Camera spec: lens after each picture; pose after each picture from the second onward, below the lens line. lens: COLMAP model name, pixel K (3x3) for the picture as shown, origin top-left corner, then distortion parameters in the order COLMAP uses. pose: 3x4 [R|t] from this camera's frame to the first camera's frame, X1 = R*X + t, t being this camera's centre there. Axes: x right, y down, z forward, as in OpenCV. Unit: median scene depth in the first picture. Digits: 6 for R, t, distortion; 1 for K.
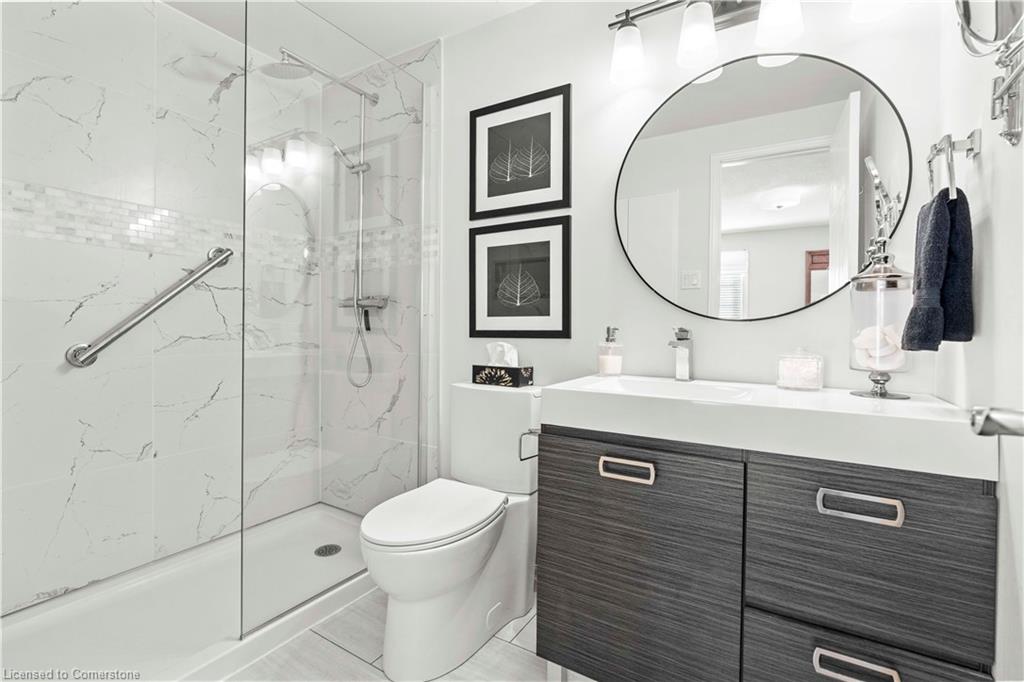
lens RADIAL K [[469.3, 0, 511.8], [0, 469.3, 334.9], [0, 0, 1]] dist [-0.000417, -0.000052]
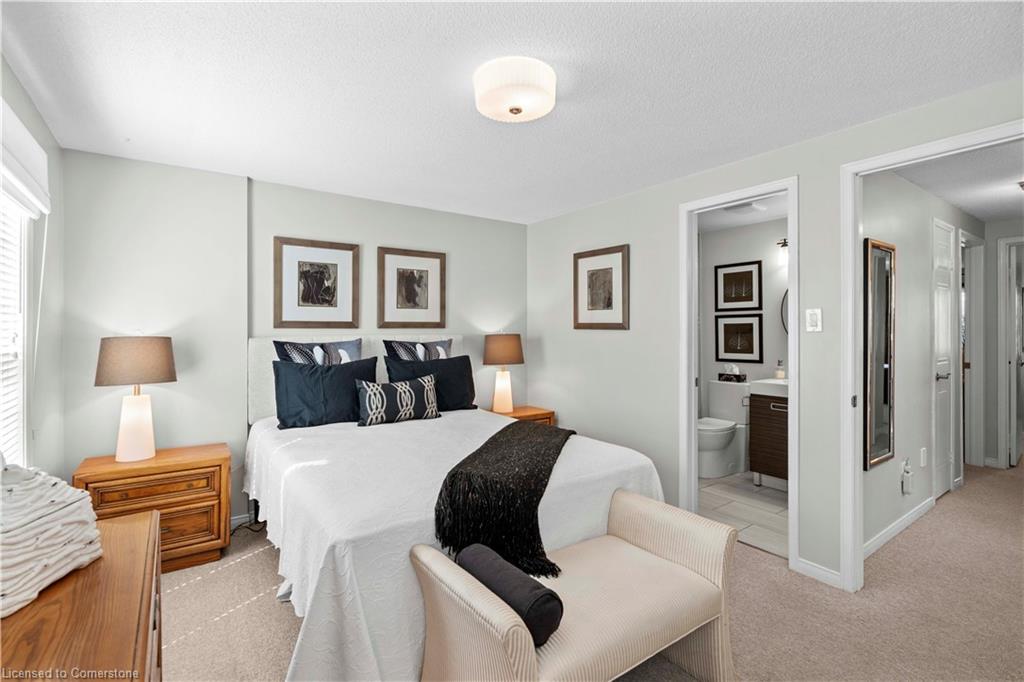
lens RADIAL K [[469.3, 0, 509.5], [0, 469.3, 331.5], [0, 0, 1]] dist [-0.000417, -0.000052]
pose [[0.919931, -0.009962, -0.391954, -0.127602], [0.003944, 0.999862, -0.016155, -0.121459], [0.392060, 0.013315, 0.919843, -1.734645]]
